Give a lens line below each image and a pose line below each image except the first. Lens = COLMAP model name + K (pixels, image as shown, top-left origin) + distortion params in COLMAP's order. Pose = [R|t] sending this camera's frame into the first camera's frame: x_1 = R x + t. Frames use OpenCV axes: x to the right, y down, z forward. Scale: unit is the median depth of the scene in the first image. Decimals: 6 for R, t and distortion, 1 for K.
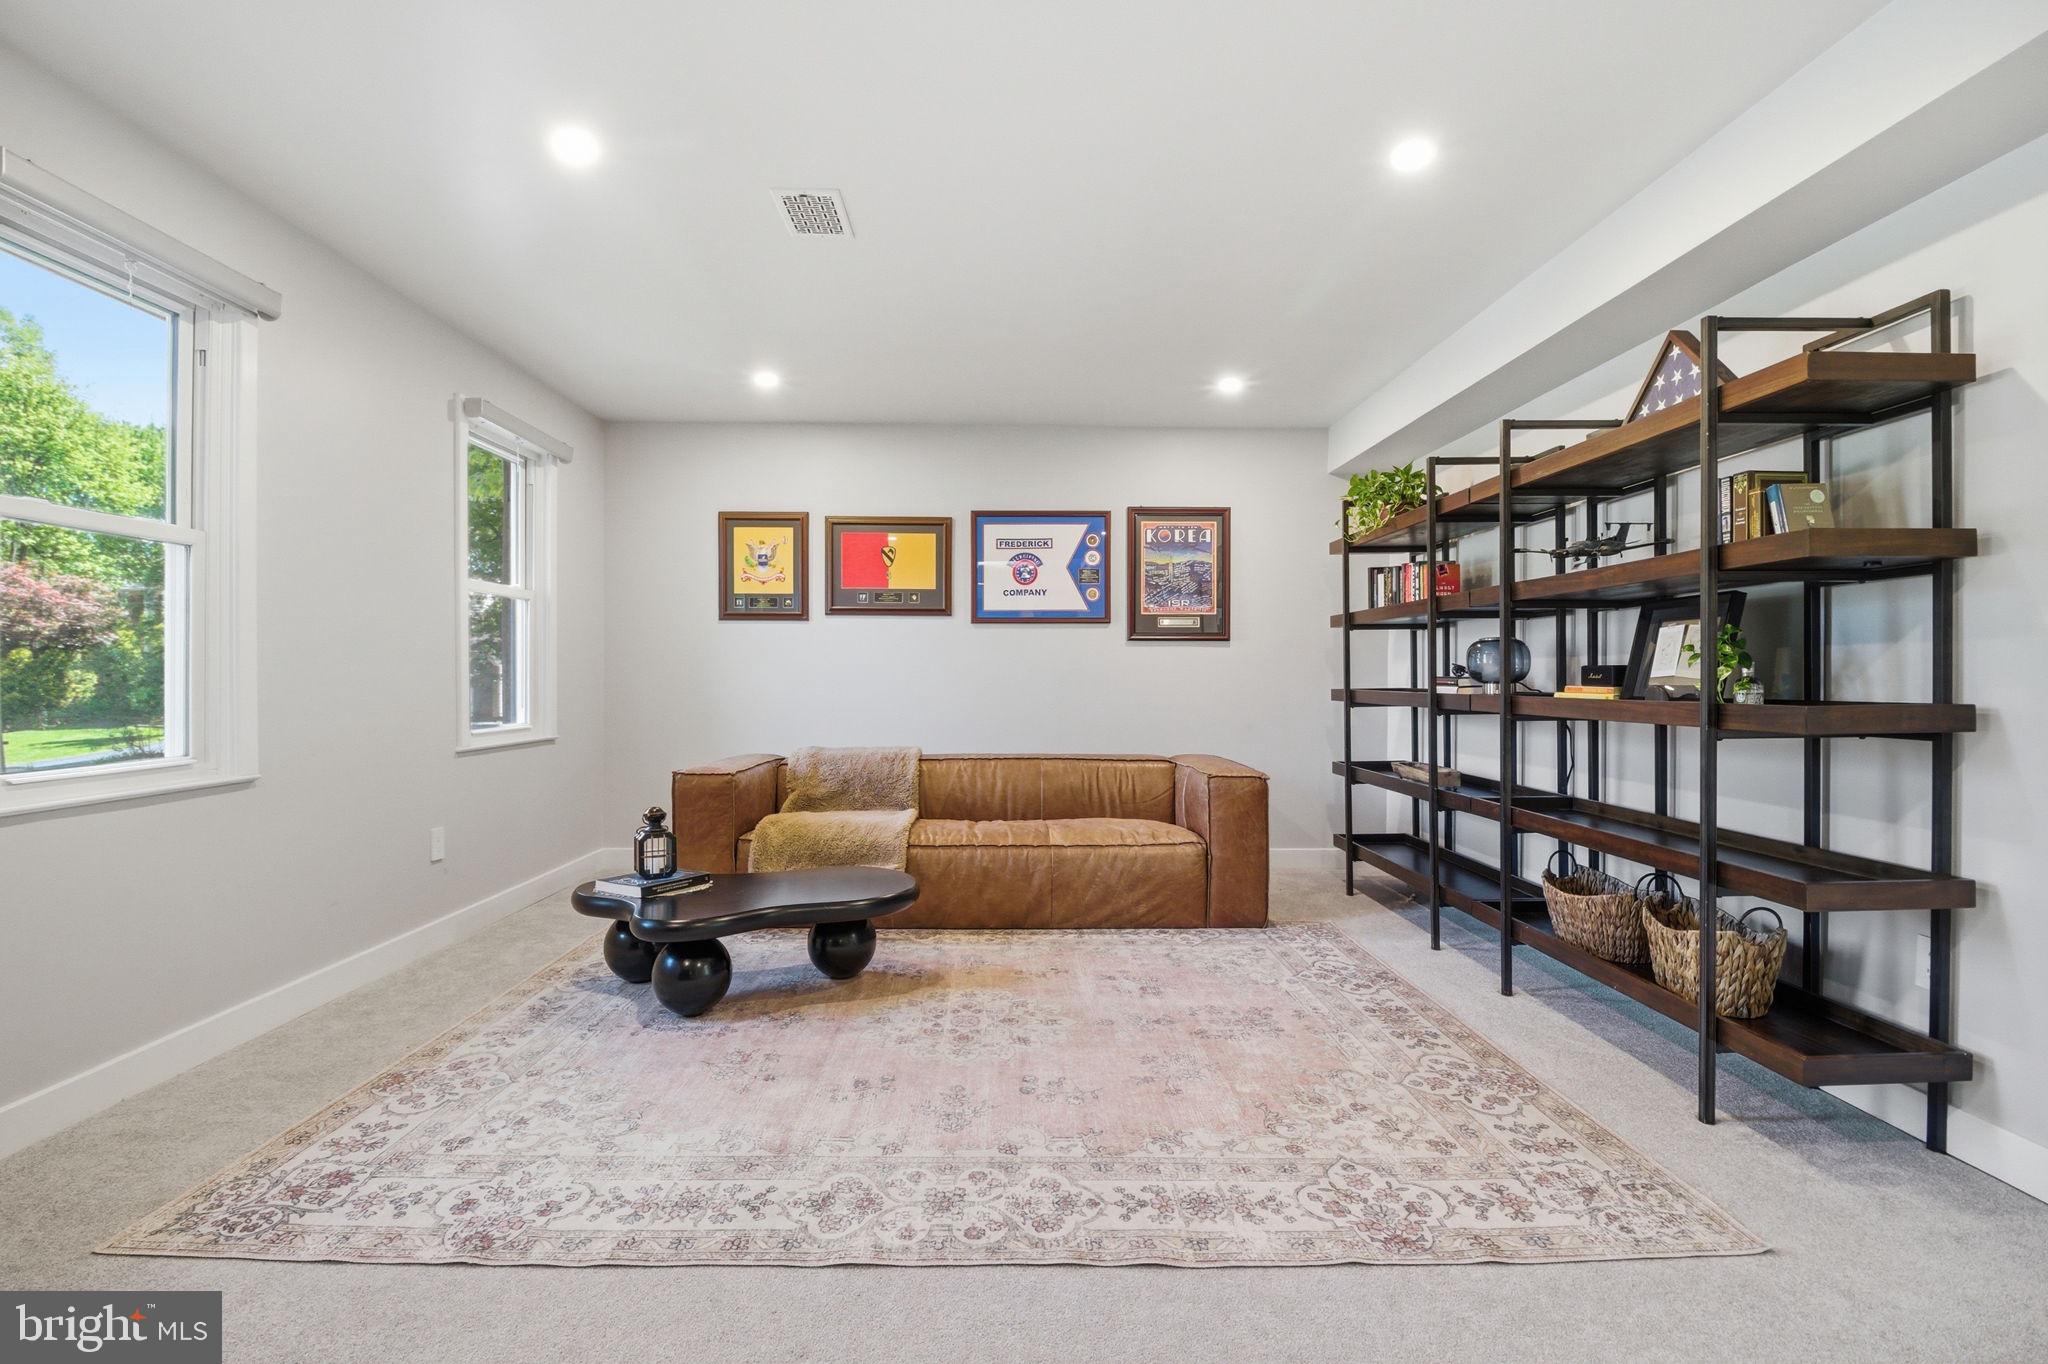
lens RADIAL K [[960.3, 0, 1027.7], [0, 960.3, 684.3], [0, 0, 1]] dist [-0.000658, -0.011144]
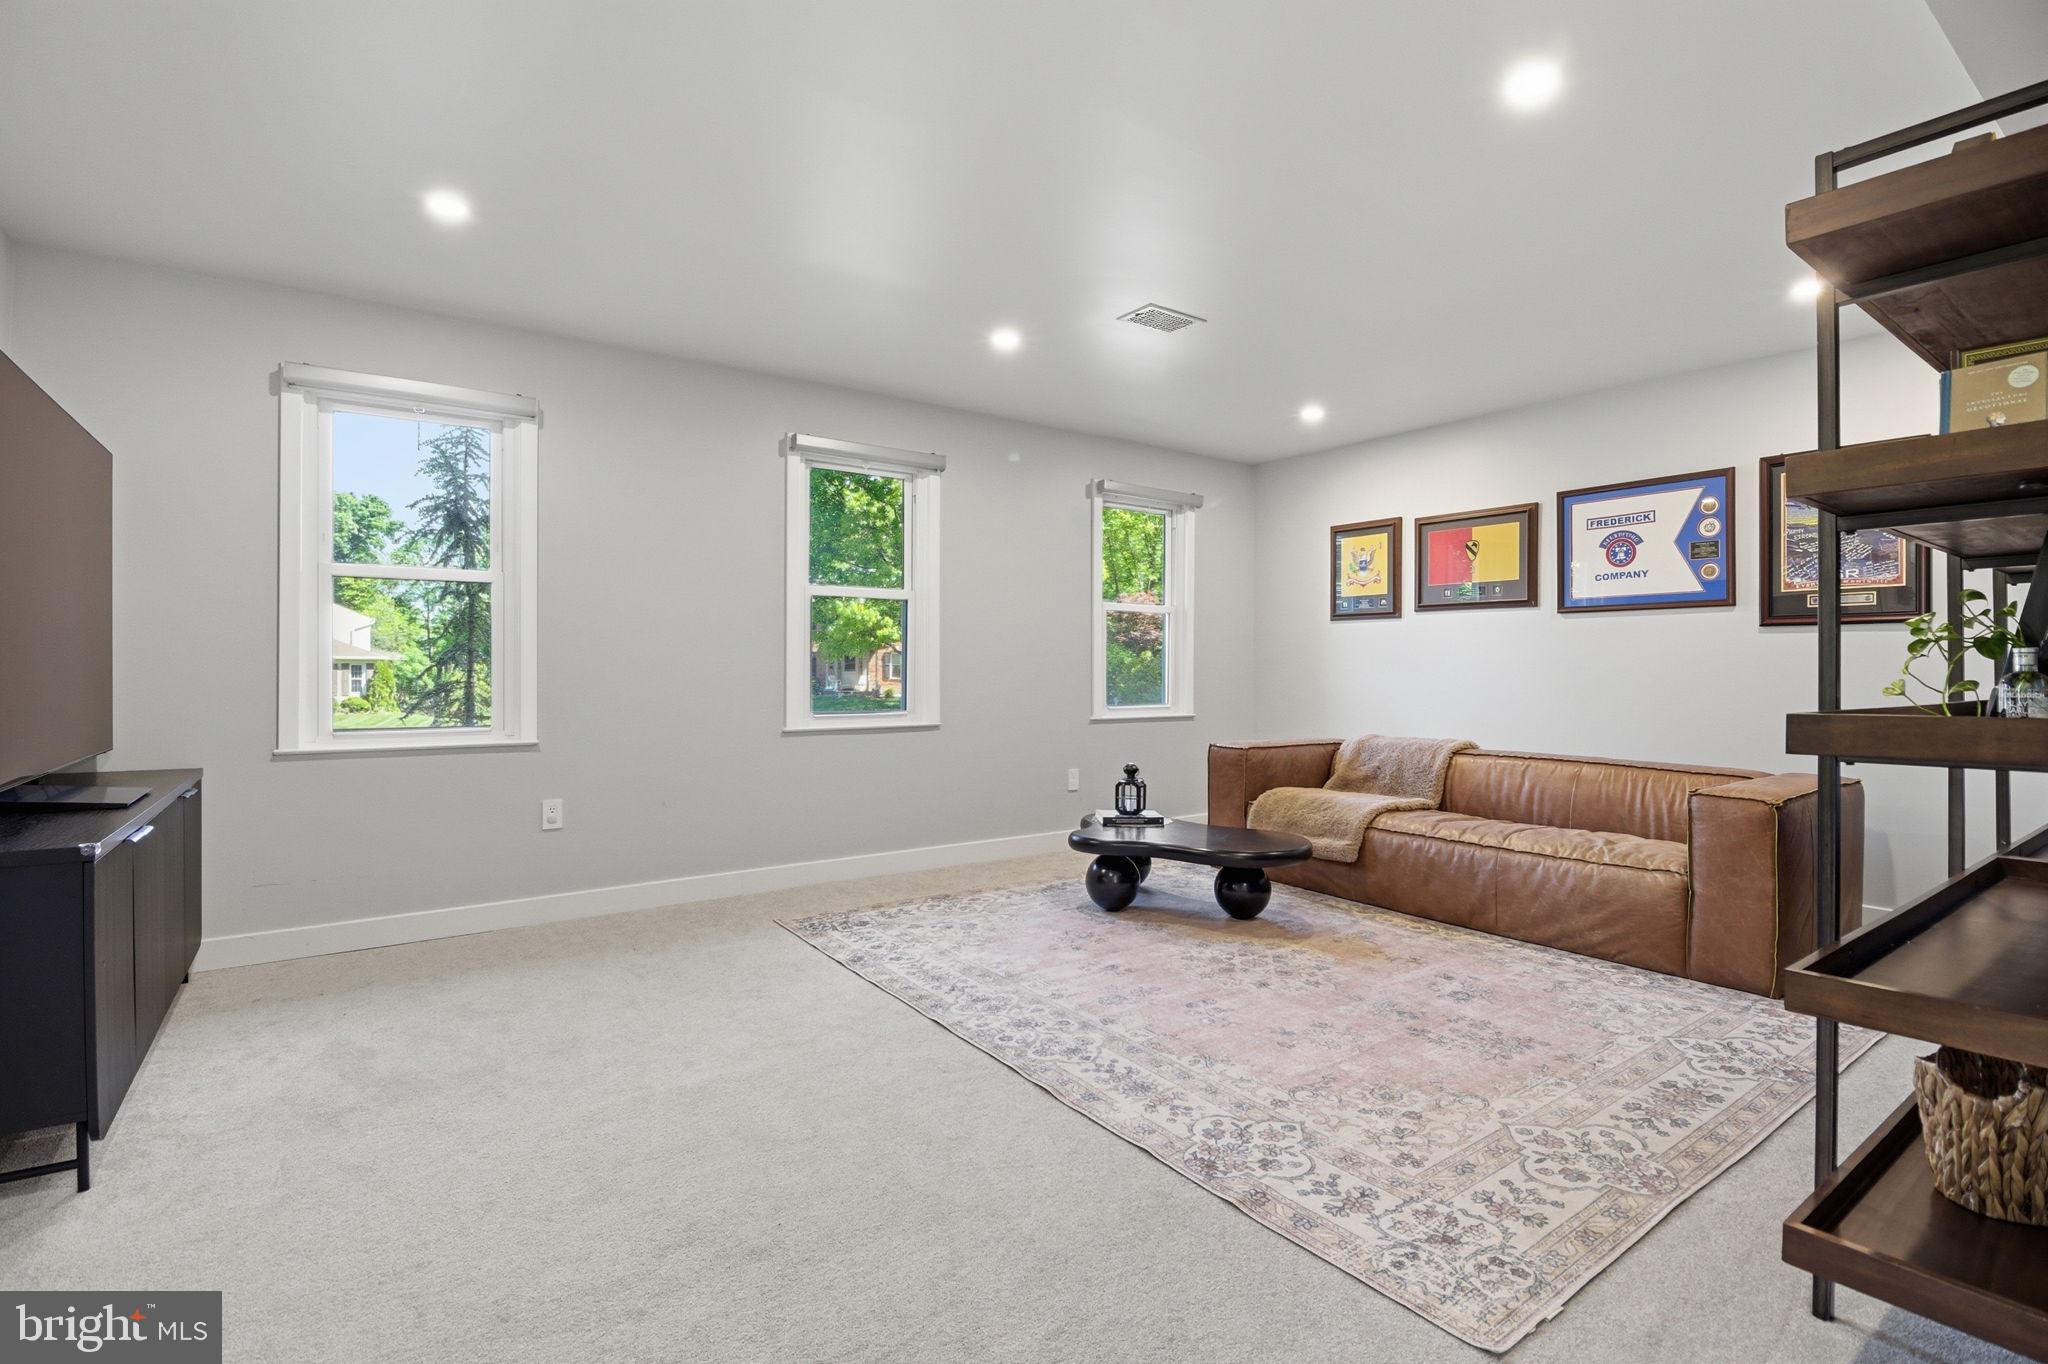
lens RADIAL K [[960.3, 0, 1038.5], [0, 960.3, 665.8], [0, 0, 1]] dist [-0.000658, -0.011144]
pose [[0.570539, -0.001341, -0.821269, 0.652397], [-0.010176, 0.999910, -0.008702, 0.000530], [0.821207, 0.013322, 0.570474, 0.094950]]
